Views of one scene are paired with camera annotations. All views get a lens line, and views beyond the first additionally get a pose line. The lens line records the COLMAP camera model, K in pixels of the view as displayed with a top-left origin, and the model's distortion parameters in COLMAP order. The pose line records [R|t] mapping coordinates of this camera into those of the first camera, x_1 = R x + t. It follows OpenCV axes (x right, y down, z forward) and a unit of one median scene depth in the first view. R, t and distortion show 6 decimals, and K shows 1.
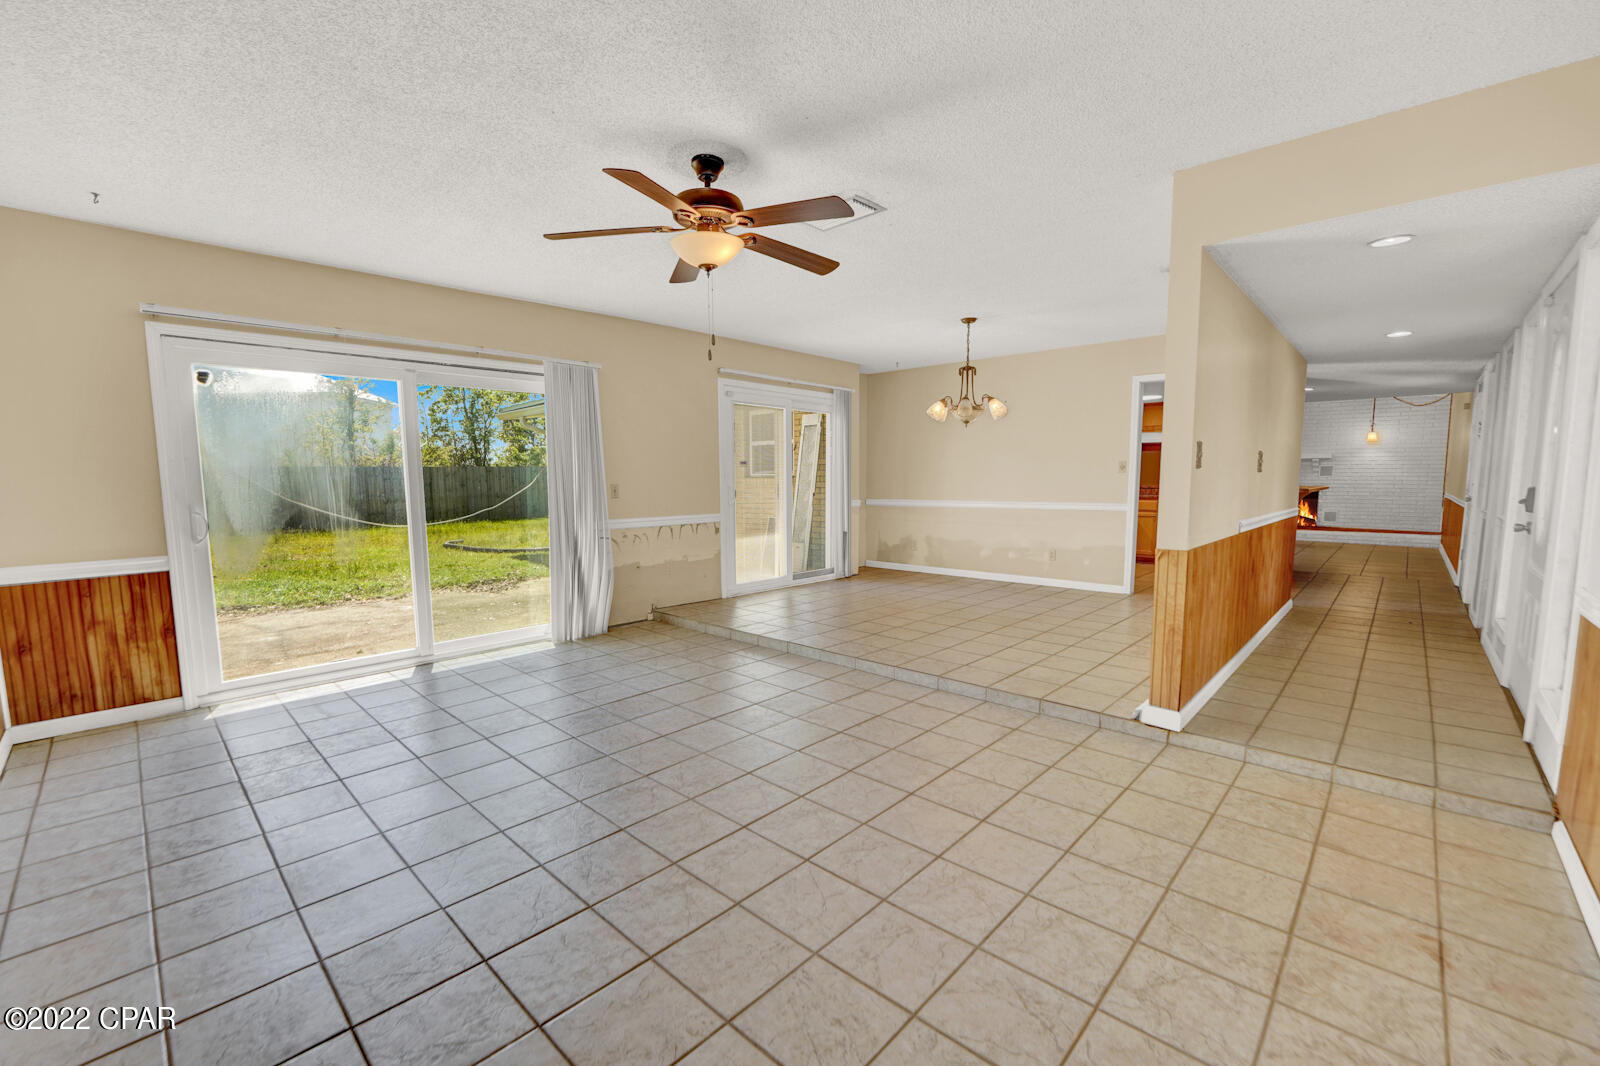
lens RADIAL K [[655.7, 0, 788.8], [0, 655.7, 548.6], [0, 0, 1]] dist [-0.016617, -0.006537]
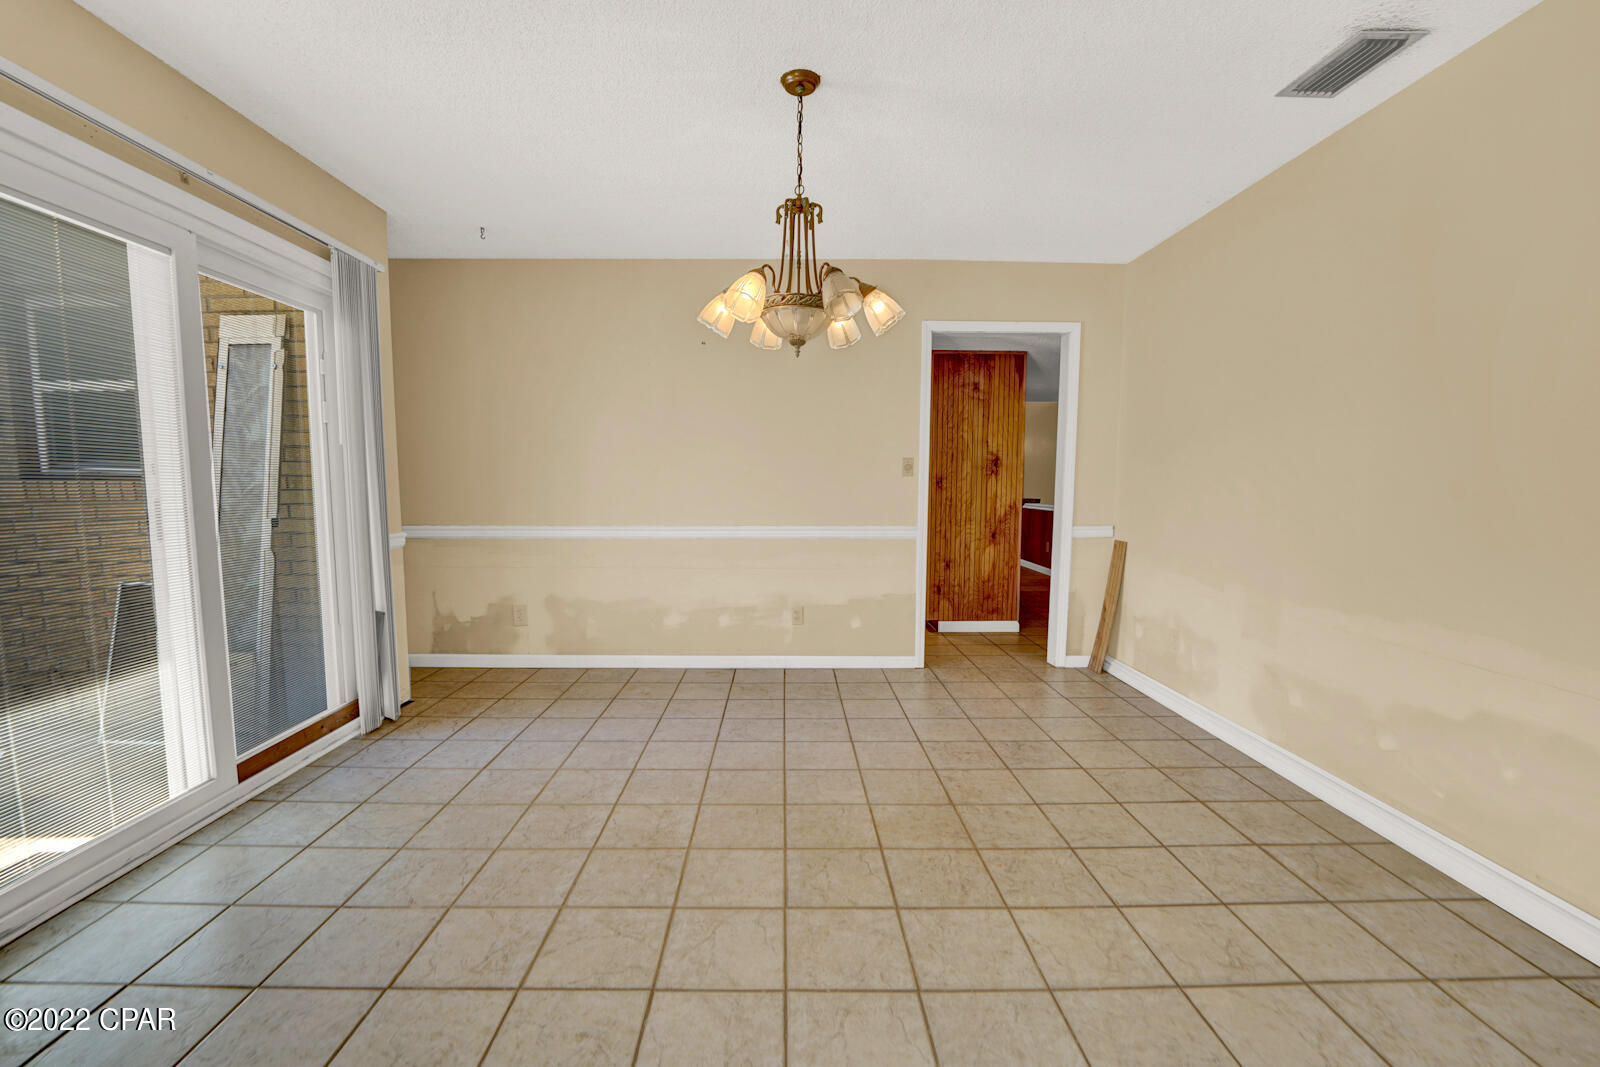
lens RADIAL K [[670.8, 0, 781.0], [0, 670.8, 552.5], [0, 0, 1]] dist [-0.018443, 0.000119]
pose [[0.718993, -0.061552, 0.692286, -0.025909], [0.066070, 0.997613, 0.020081, -0.070920], [-0.691870, 0.031301, 0.721343, 0.678837]]
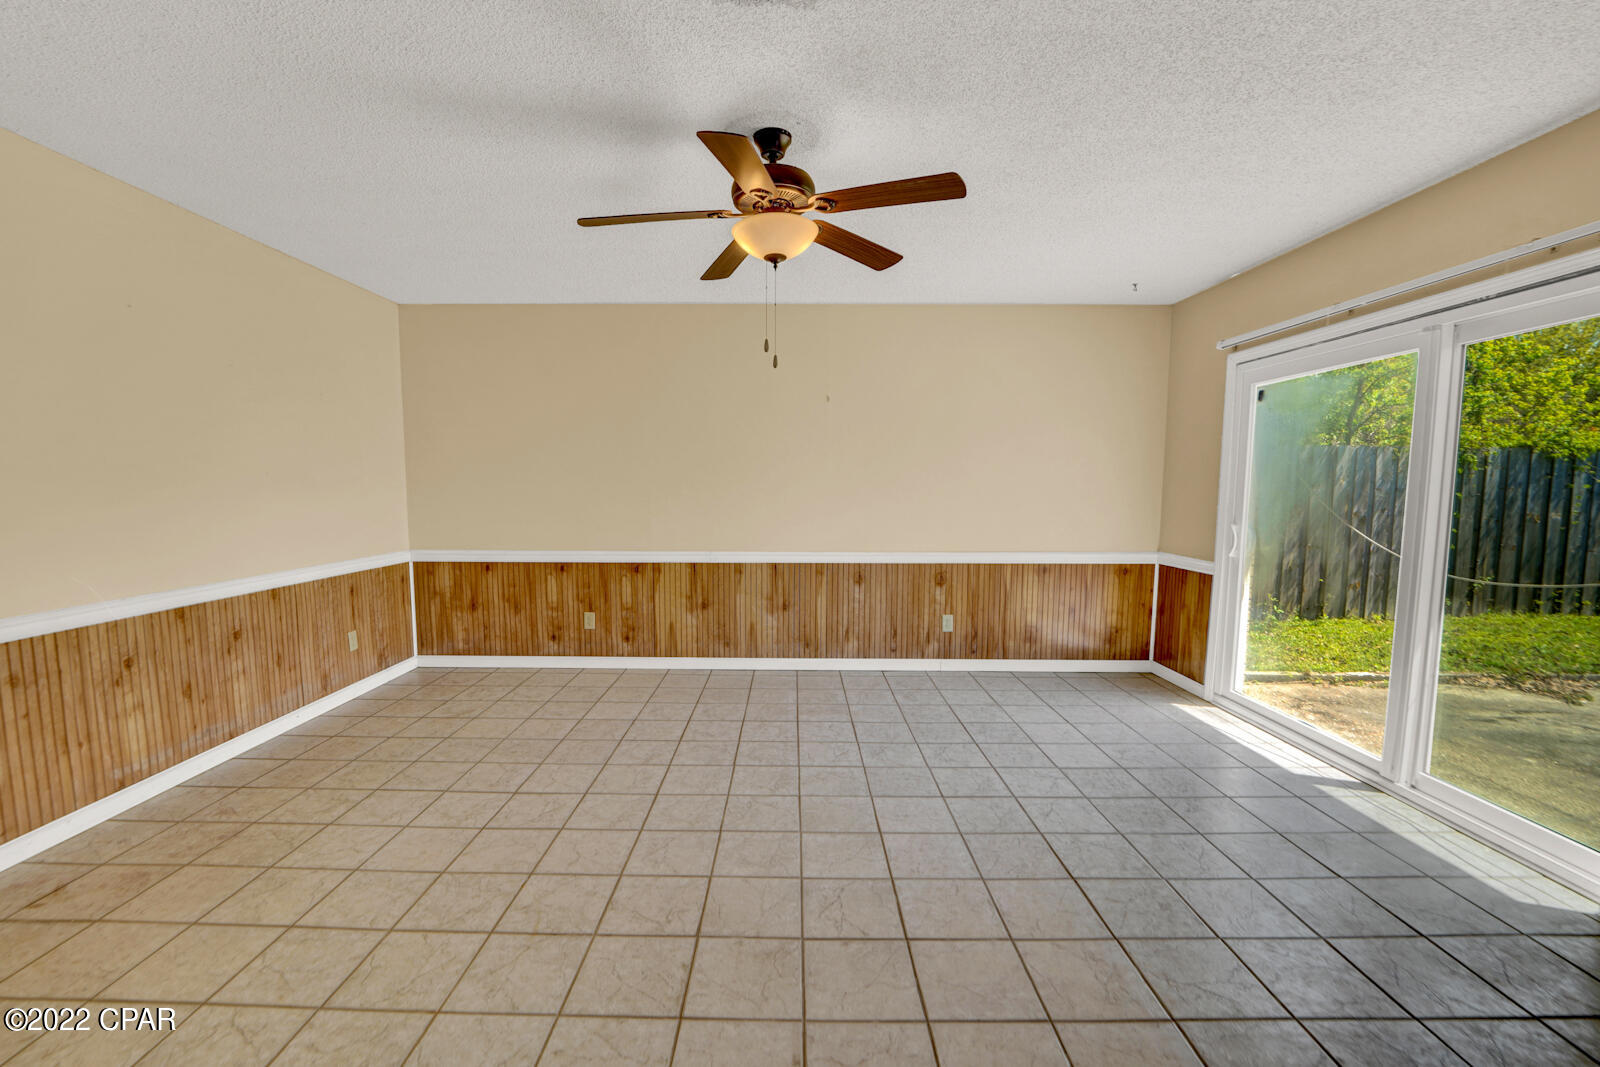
lens RADIAL K [[674.4, 0, 794.8], [0, 674.4, 549.6], [0, 0, 1]] dist [-0.016509, -0.000057]
pose [[-0.721569, 0.075624, -0.688200, 0.221493], [-0.069533, 0.981075, 0.180711, -0.100769], [0.688842, 0.178248, -0.702655, 0.769980]]
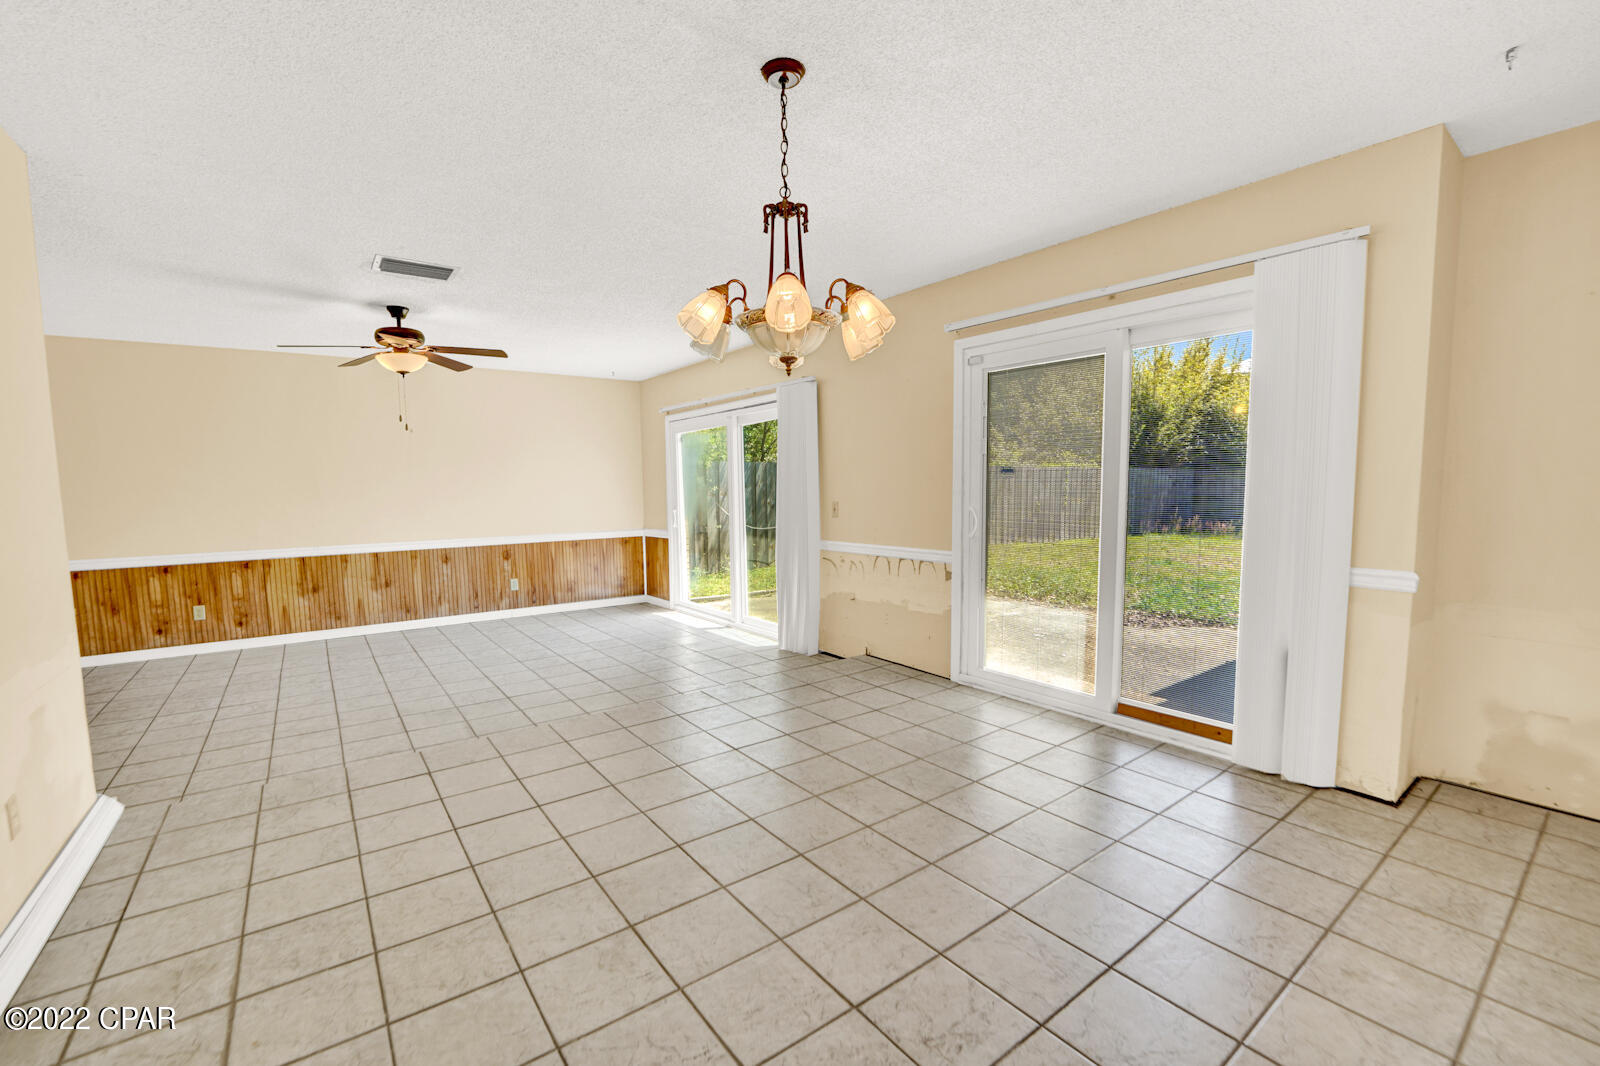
lens RADIAL K [[674.4, 0, 794.8], [0, 674.4, 549.1], [0, 0, 1]] dist [-0.016509, -0.000057]
pose [[-0.173718, 0.104061, -0.979282, 0.613566], [-0.086577, 0.988937, 0.120445, -0.130208], [0.980982, 0.105707, -0.162787, 1.018889]]
